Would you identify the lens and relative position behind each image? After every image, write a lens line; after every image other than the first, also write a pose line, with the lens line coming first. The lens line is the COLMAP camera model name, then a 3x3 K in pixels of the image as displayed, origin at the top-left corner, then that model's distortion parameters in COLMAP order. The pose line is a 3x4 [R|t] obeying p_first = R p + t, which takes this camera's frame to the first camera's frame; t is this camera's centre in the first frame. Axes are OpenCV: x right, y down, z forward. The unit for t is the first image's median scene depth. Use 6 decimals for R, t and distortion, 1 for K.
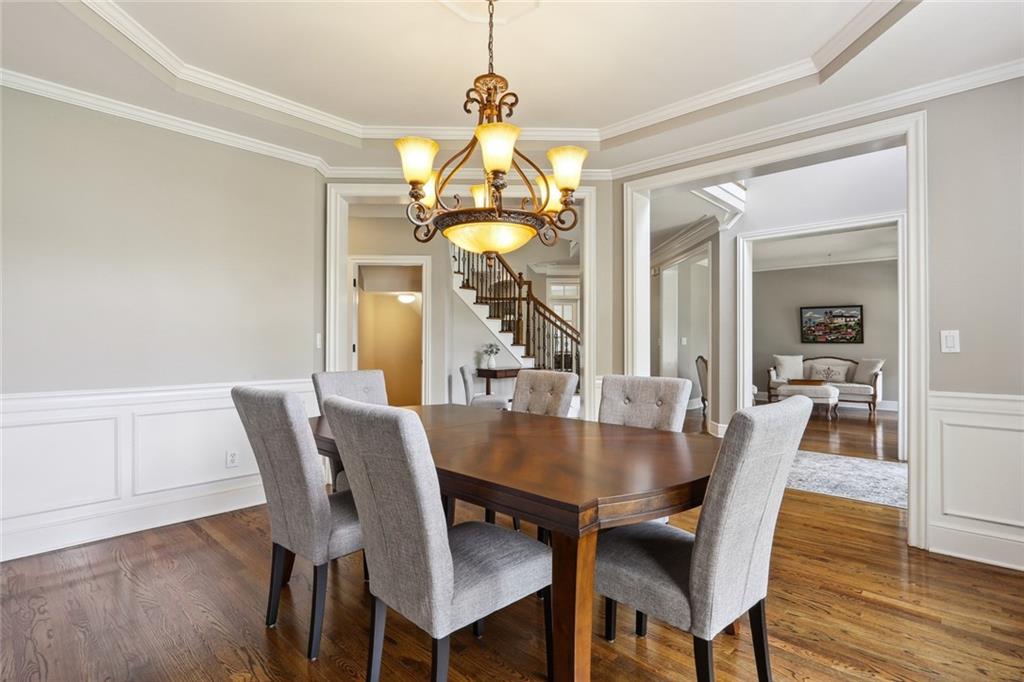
lens RADIAL K [[492.3, 0, 510.3], [0, 492.3, 336.6], [0, 0, 1]] dist [-0.013833, 0.003940]
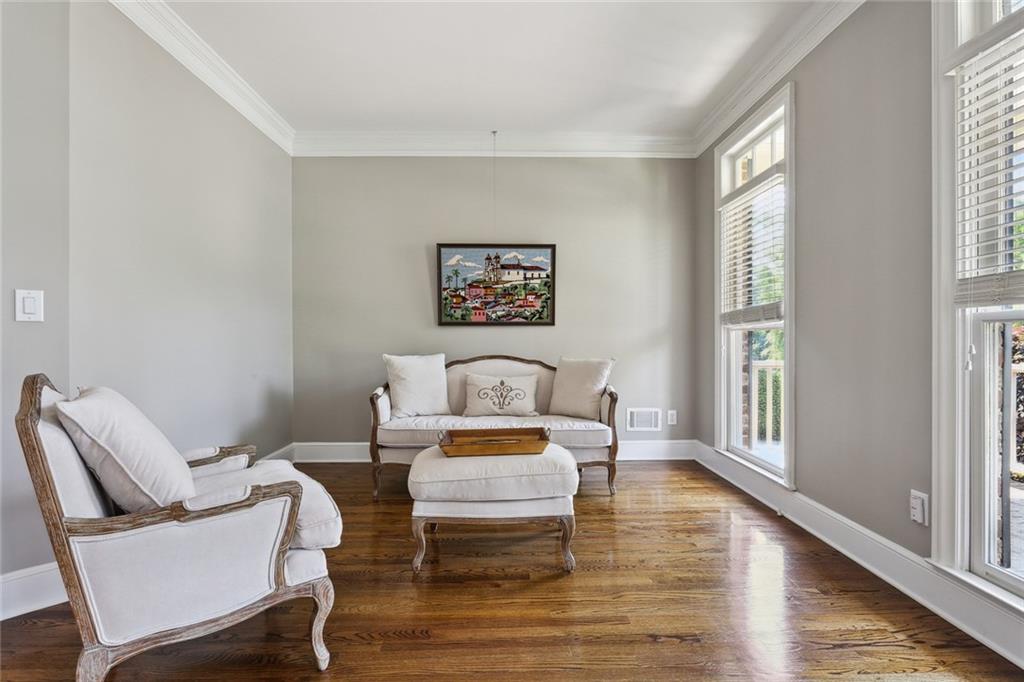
lens RADIAL K [[492.3, 0, 512.3], [0, 492.3, 339.7], [0, 0, 1]] dist [-0.013833, 0.003940]
pose [[0.707521, -0.001062, 0.706691, 0.345756], [-0.001293, 0.999995, 0.002798, 0.025486], [-0.706691, -0.002893, 0.707517, 0.674867]]
